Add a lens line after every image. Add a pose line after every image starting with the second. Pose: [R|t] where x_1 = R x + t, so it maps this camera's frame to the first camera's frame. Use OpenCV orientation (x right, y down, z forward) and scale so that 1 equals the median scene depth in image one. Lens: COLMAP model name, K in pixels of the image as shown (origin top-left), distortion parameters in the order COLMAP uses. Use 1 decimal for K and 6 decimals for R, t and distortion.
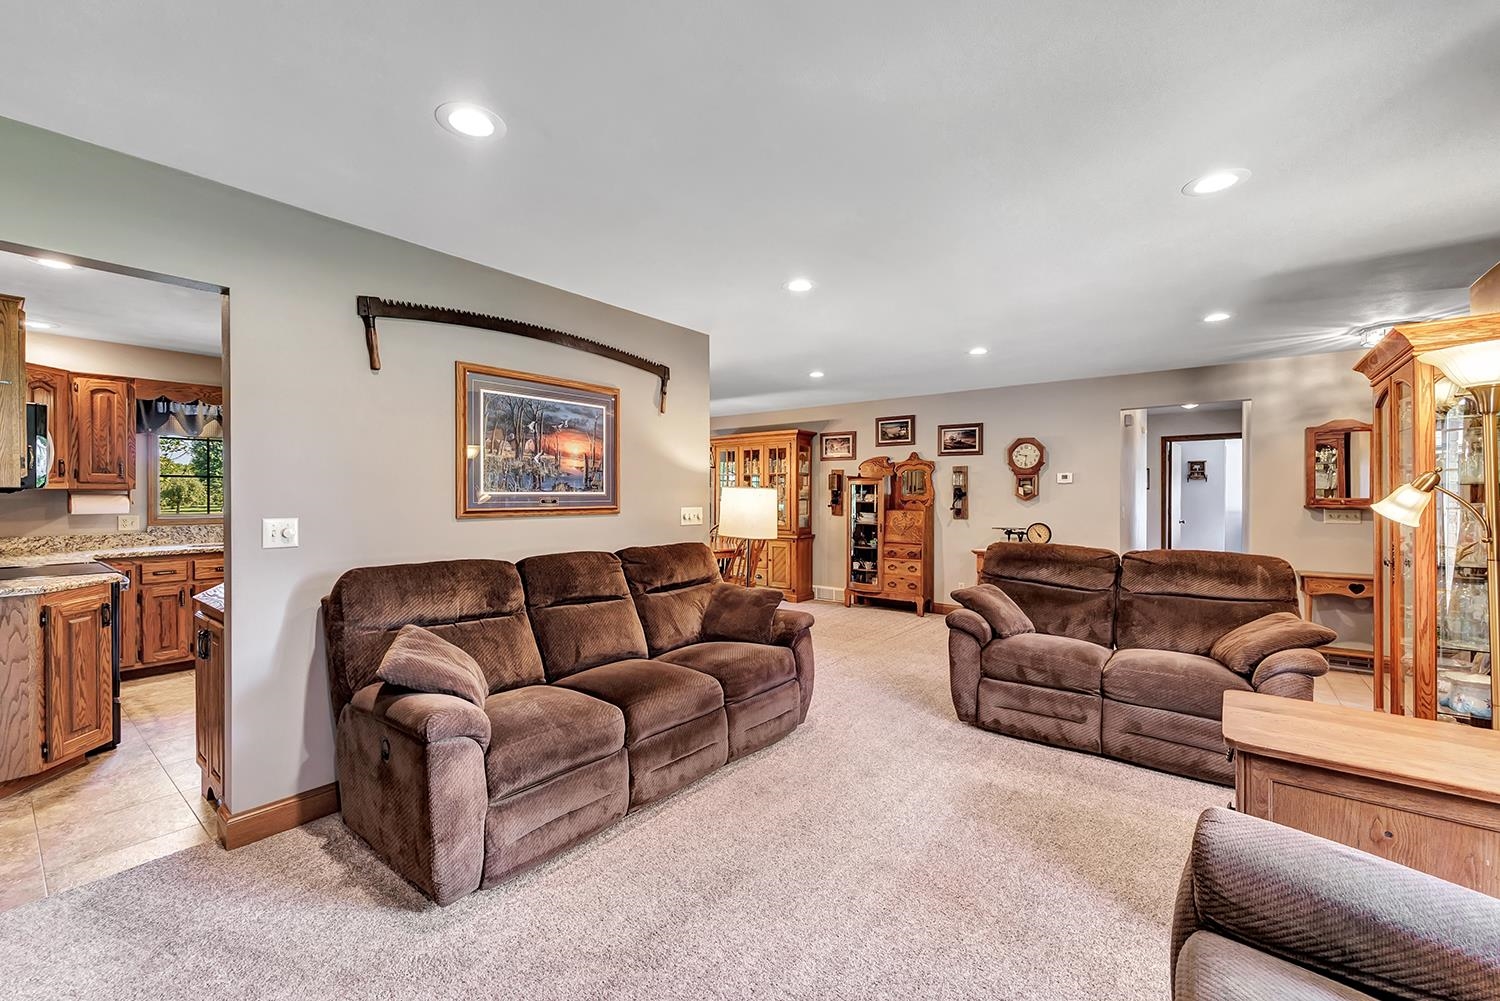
lens RADIAL K [[610.5, 0, 734.8], [0, 610.5, 497.9], [0, 0, 1]] dist [0.002407, 0.000112]
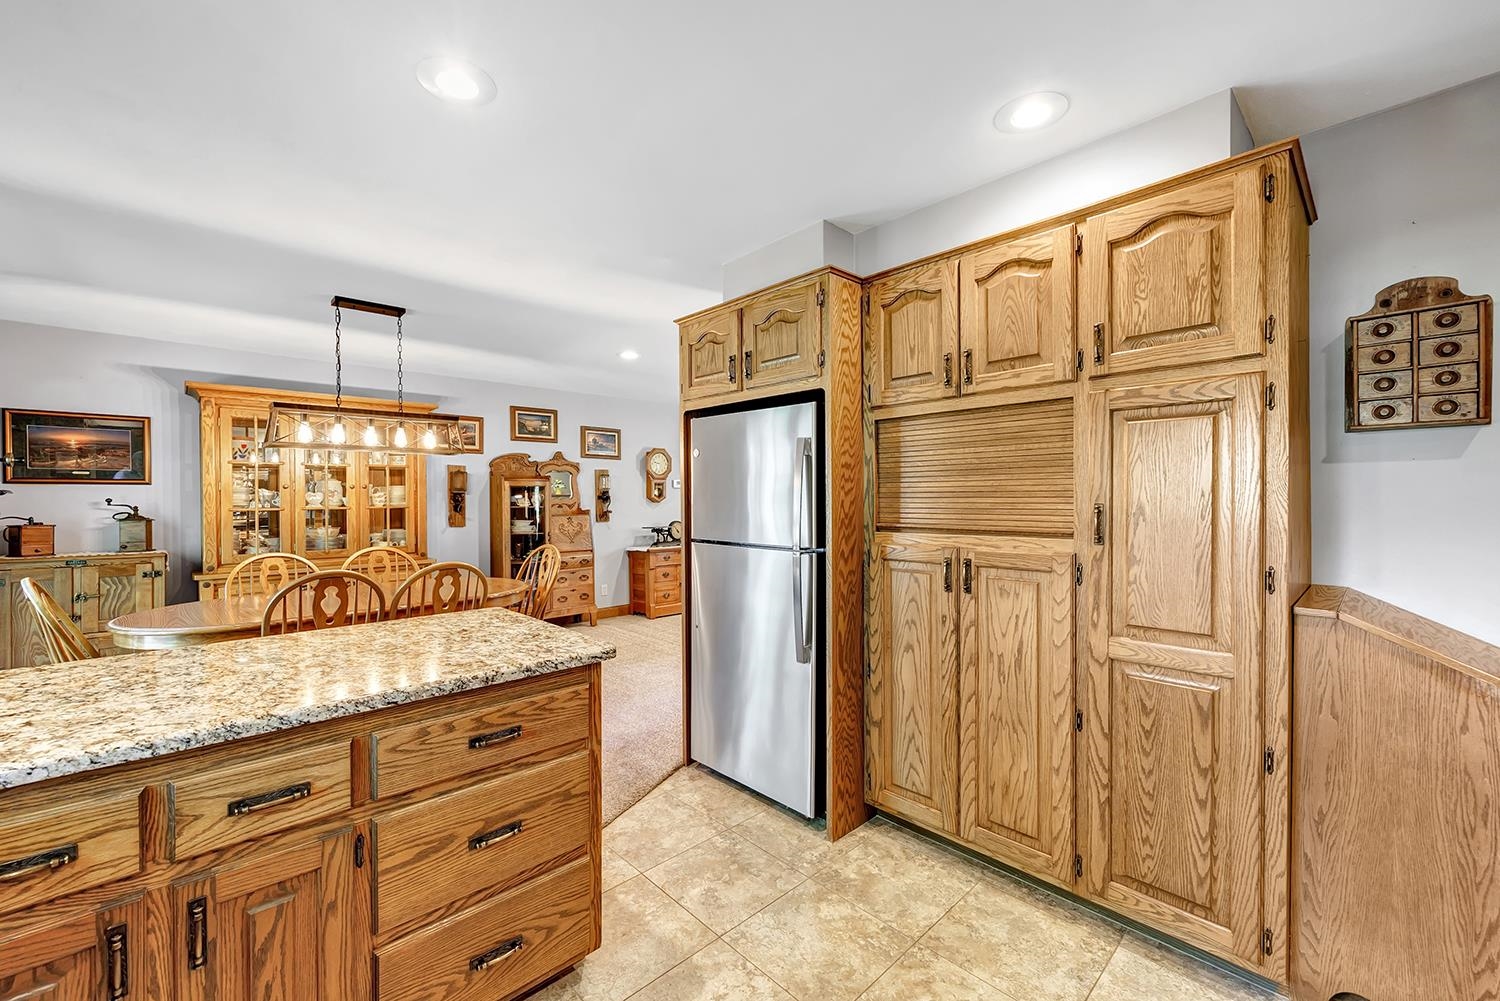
lens RADIAL K [[590.2, 0, 756.8], [0, 590.2, 503.2], [0, 0, 1]] dist [-0.000890, -0.000144]
pose [[0.146734, -0.012550, 0.989096, -0.758162], [0.011065, 0.999878, 0.011045, -0.005599], [-0.989114, 0.009324, 0.146855, 0.820434]]
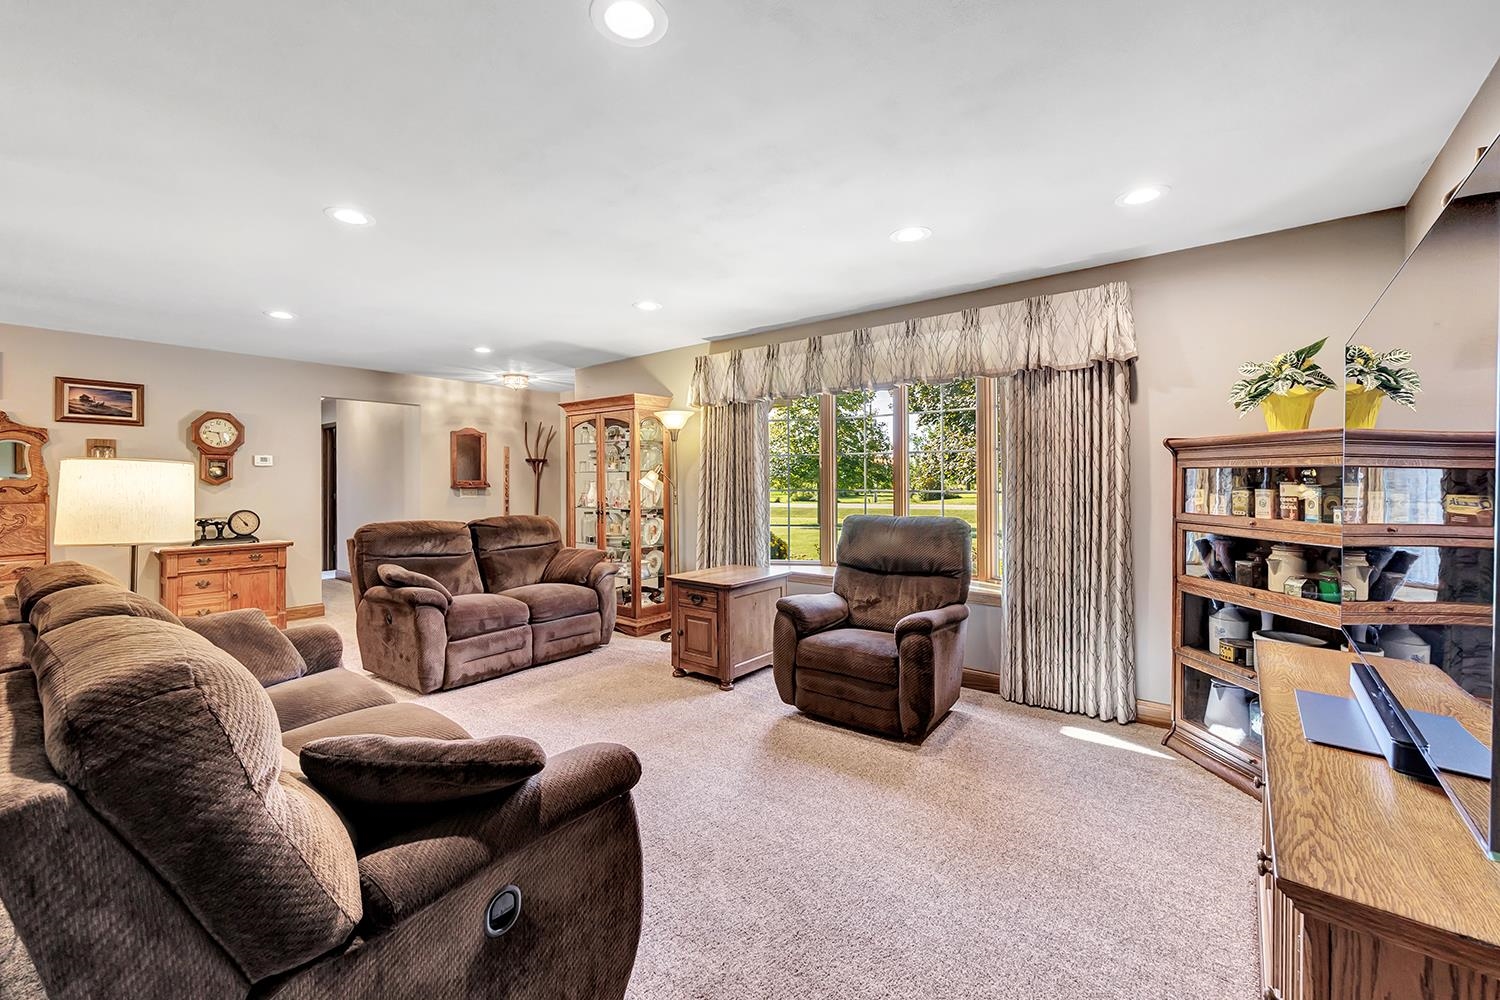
lens RADIAL K [[605.8, 0, 737.4], [0, 605.8, 502.1], [0, 0, 1]] dist [0.002347, 0.000136]
pose [[0.011771, -0.035019, 0.999317, -0.465805], [0.010332, 0.999337, 0.034898, 0.007059], [-0.999877, 0.009915, 0.012125, 0.328671]]
